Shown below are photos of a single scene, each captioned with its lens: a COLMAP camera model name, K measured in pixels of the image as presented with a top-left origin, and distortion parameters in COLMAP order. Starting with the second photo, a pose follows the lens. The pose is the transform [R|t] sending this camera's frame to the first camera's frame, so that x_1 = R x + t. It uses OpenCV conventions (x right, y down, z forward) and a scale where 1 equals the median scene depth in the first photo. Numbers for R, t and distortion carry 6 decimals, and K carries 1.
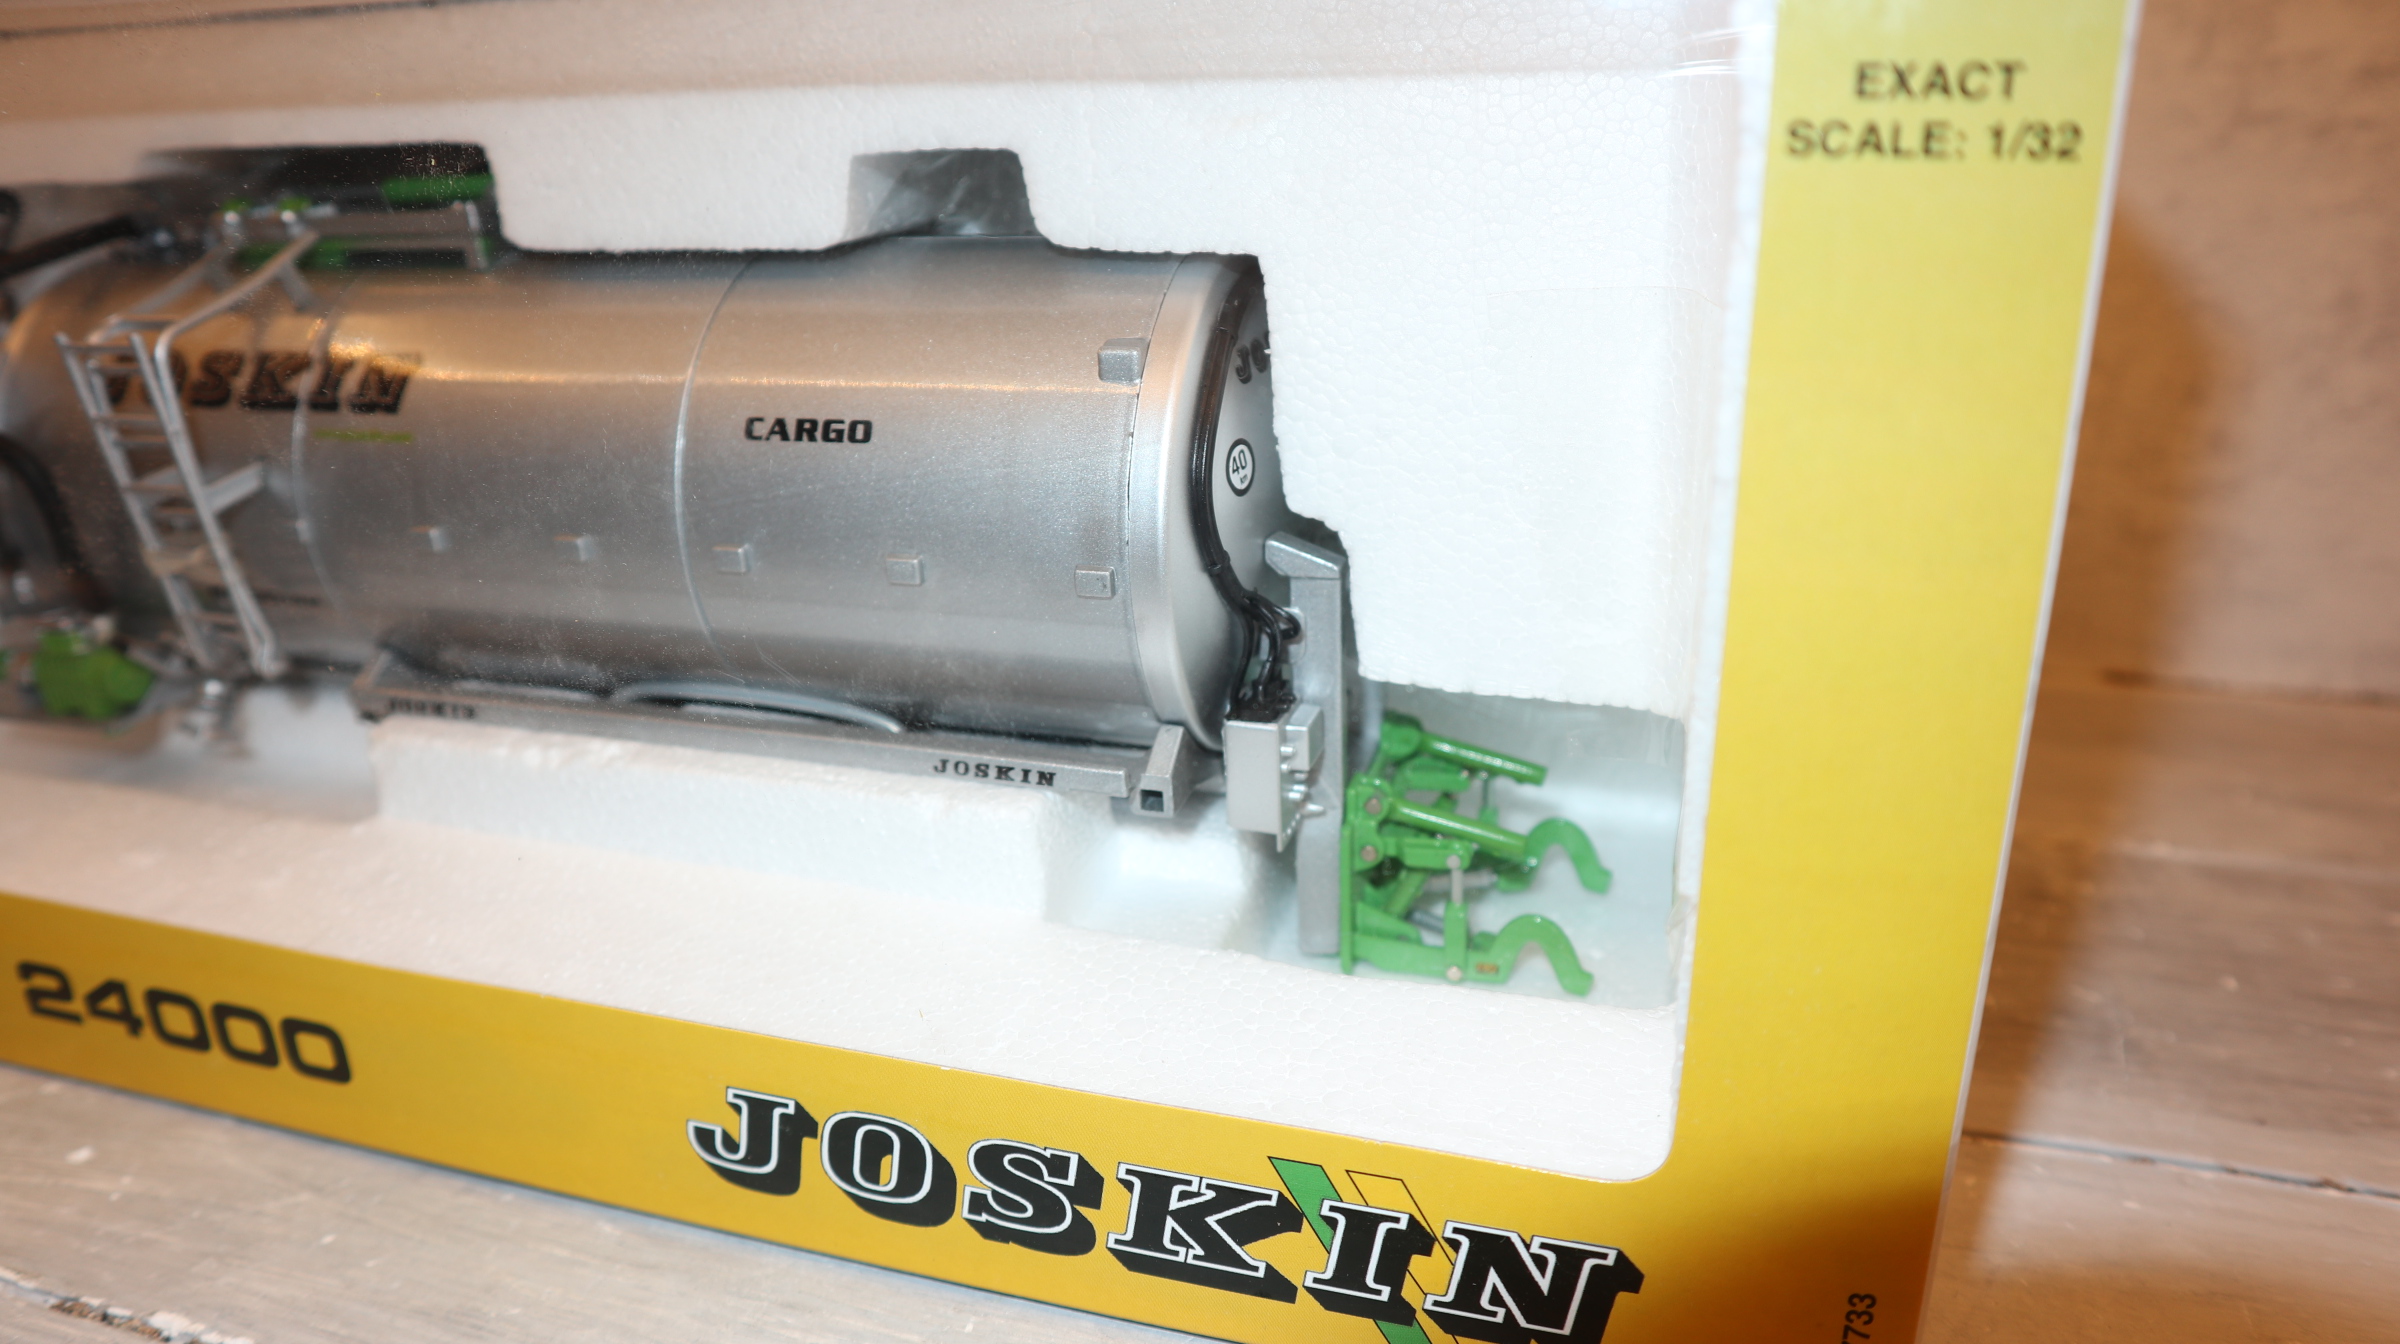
lens RADIAL K [[1617.1, 0, 1221.1], [0, 1617.1, 656.8], [0, 0, 1]] dist [-0.087781, 0.044330]
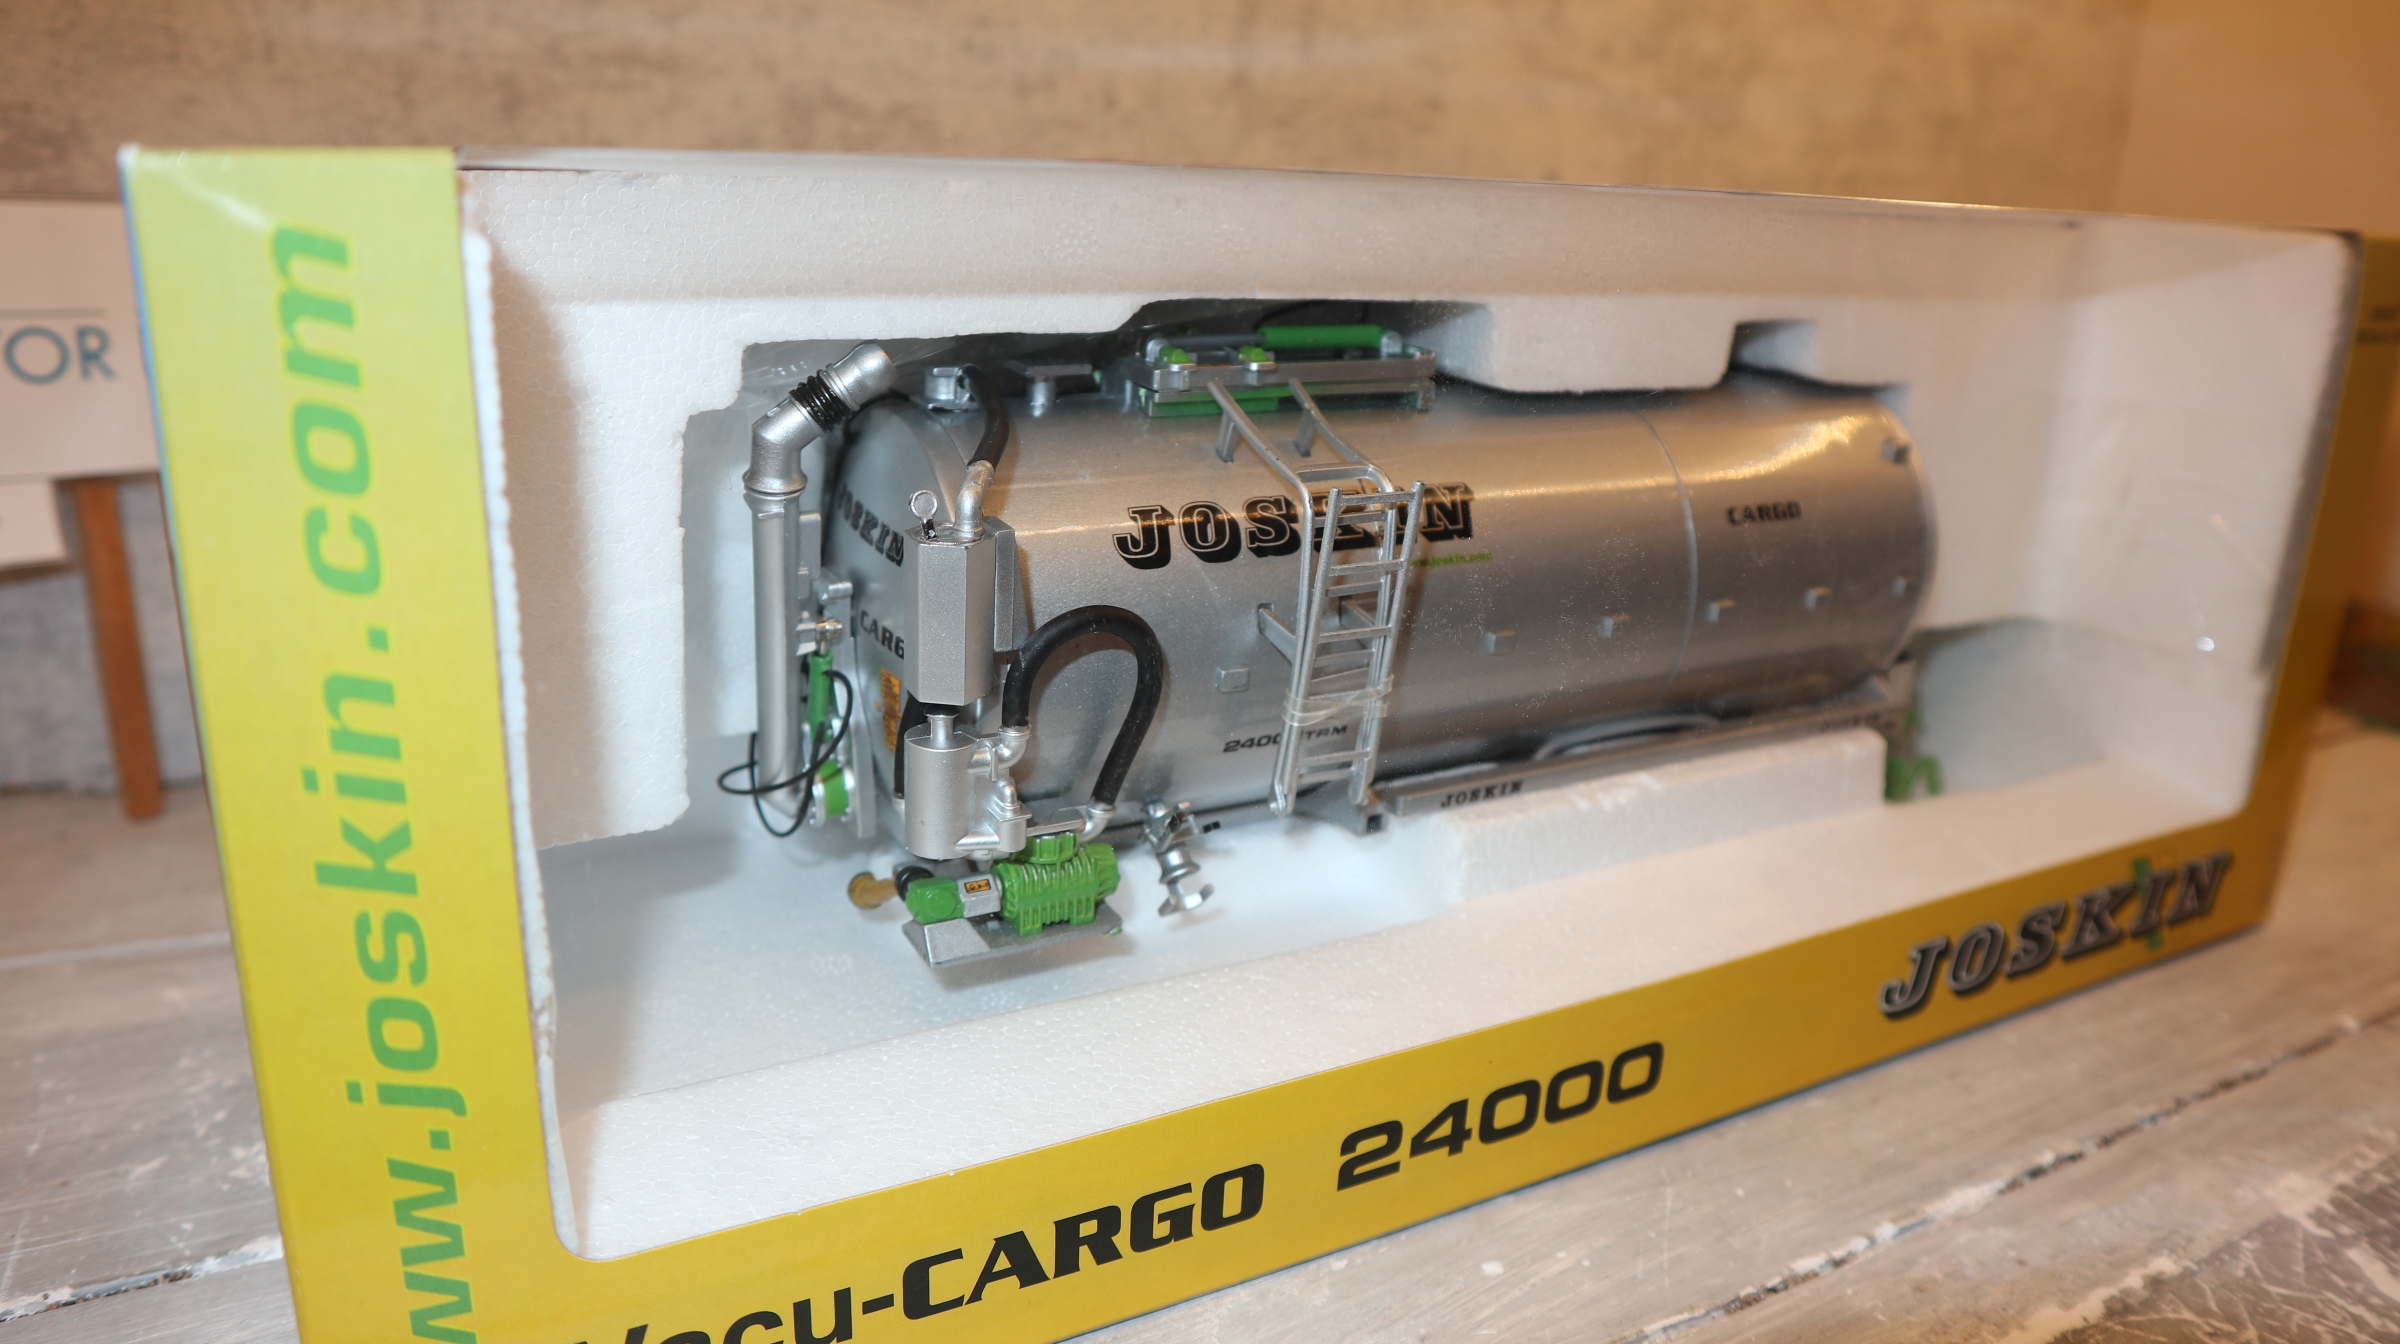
lens RADIAL K [[1617.1, 0, 1197.2], [0, 1617.1, 672.0], [0, 0, 1]] dist [-0.087781, 0.044330]
pose [[0.687066, -0.163770, 0.707898, -1.648707], [0.197739, 0.979640, 0.034717, -0.152694], [-0.699171, 0.116126, 0.705461, 0.364999]]
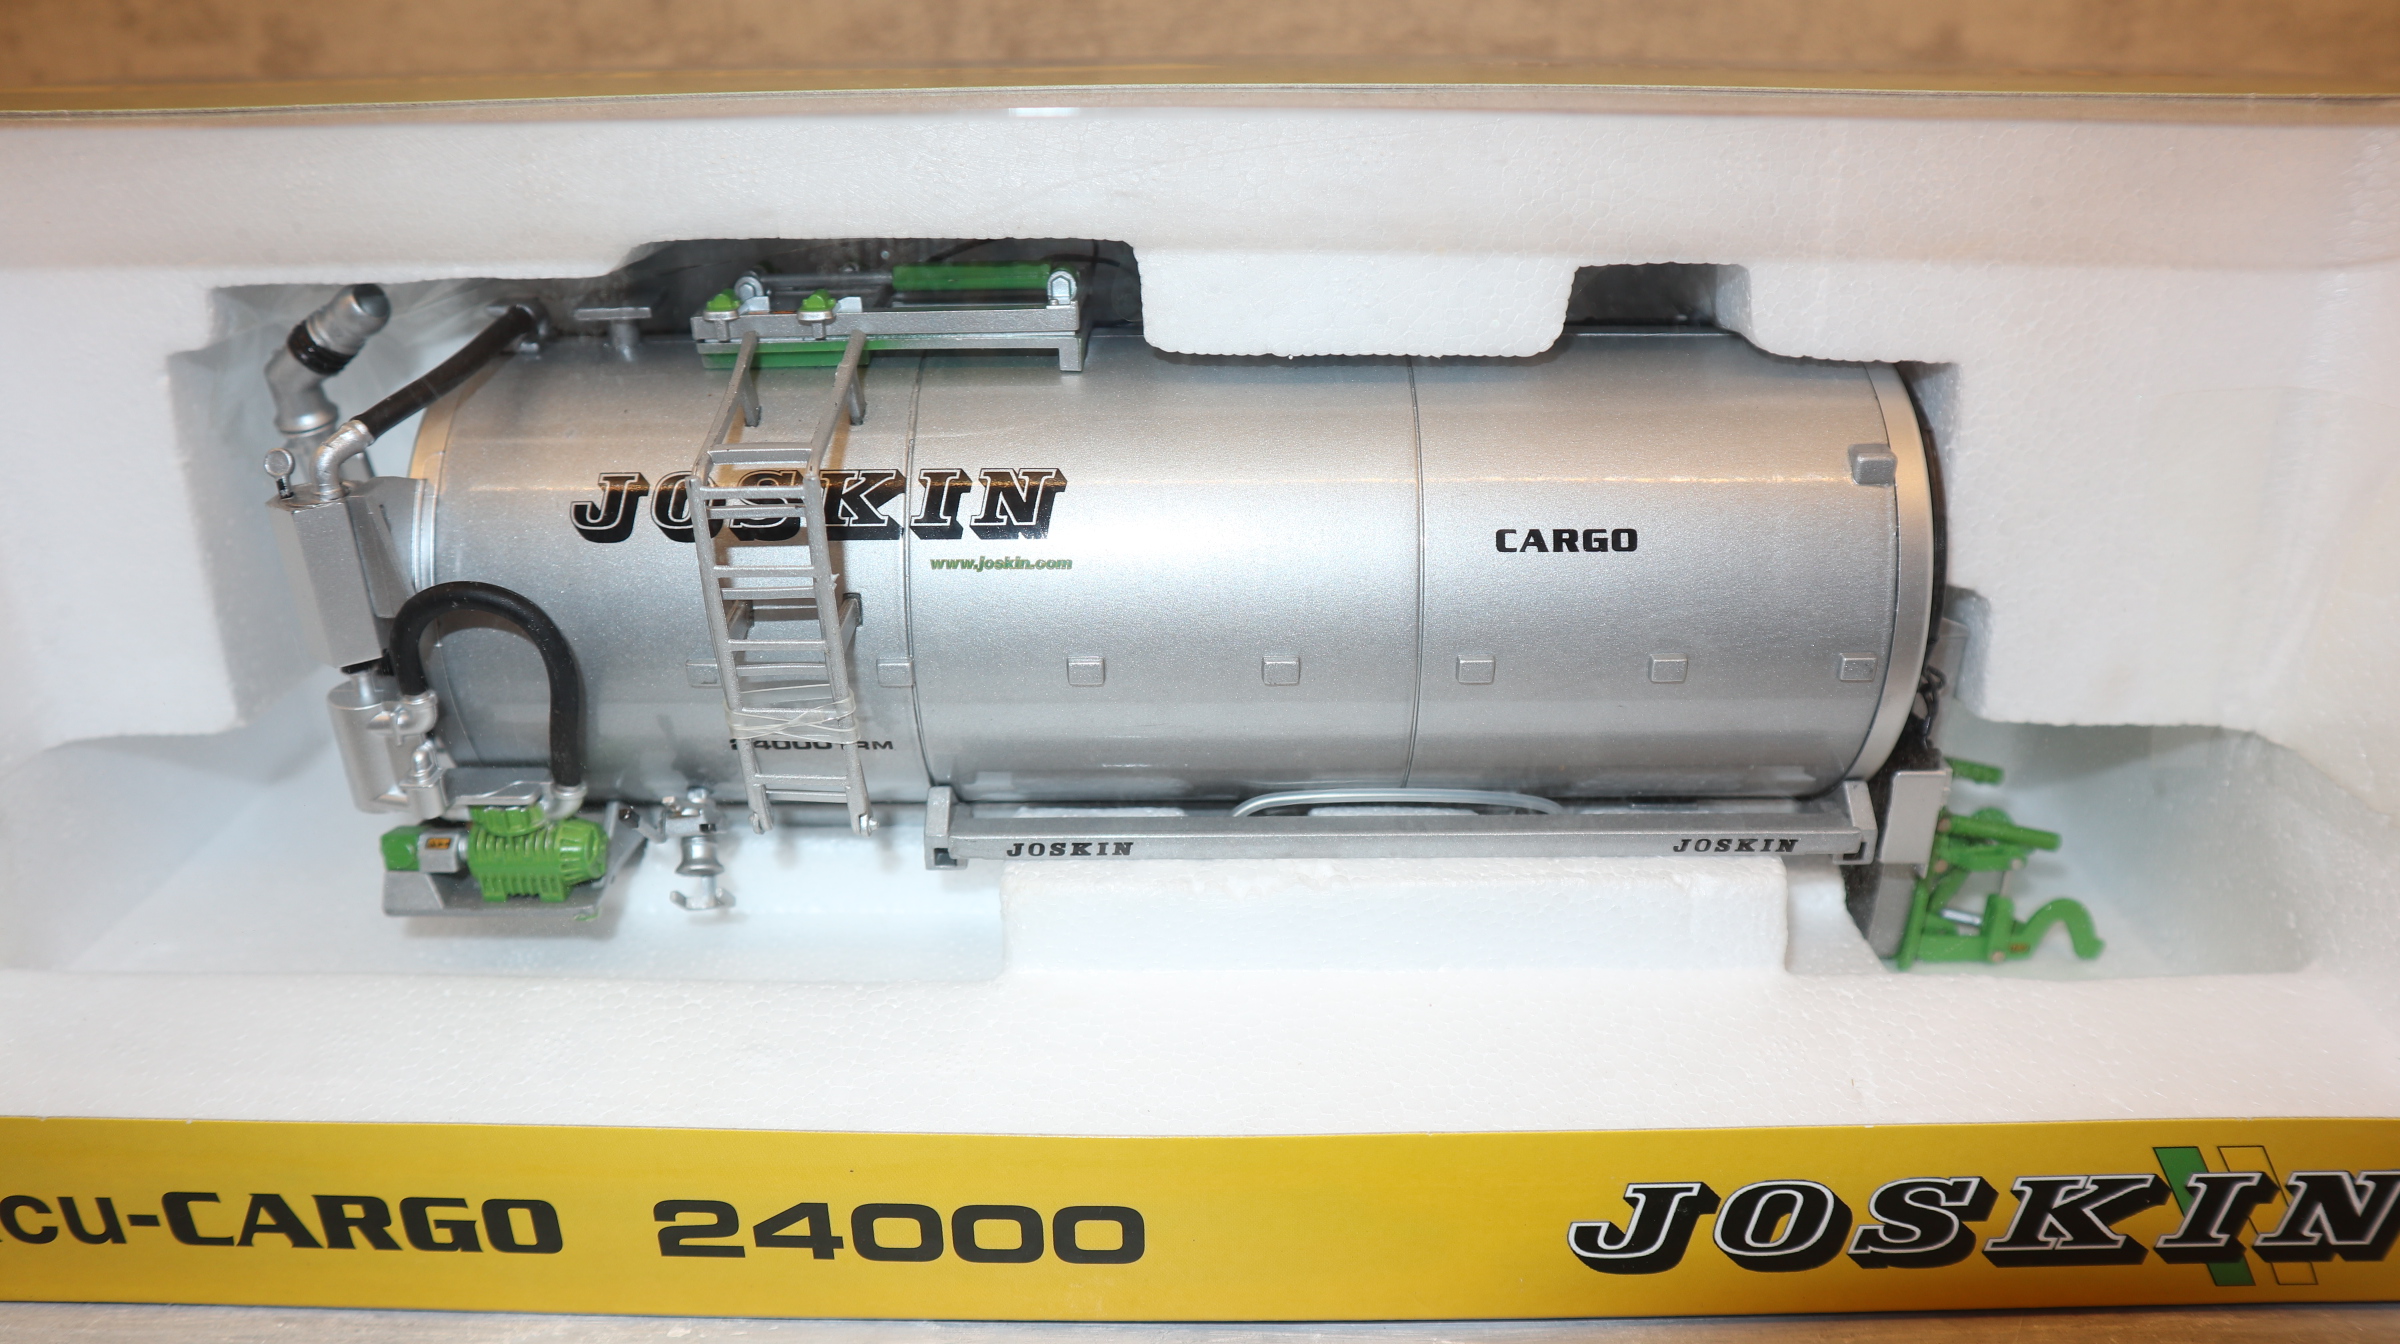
lens RADIAL K [[1617.1, 0, 1195.2], [0, 1617.1, 653.3], [0, 0, 1]] dist [-0.087781, 0.044330]
pose [[0.953581, -0.091452, 0.286915, -0.787990], [0.080899, 0.995544, 0.048448, -0.138852], [-0.290067, -0.022988, 0.956730, 0.085300]]
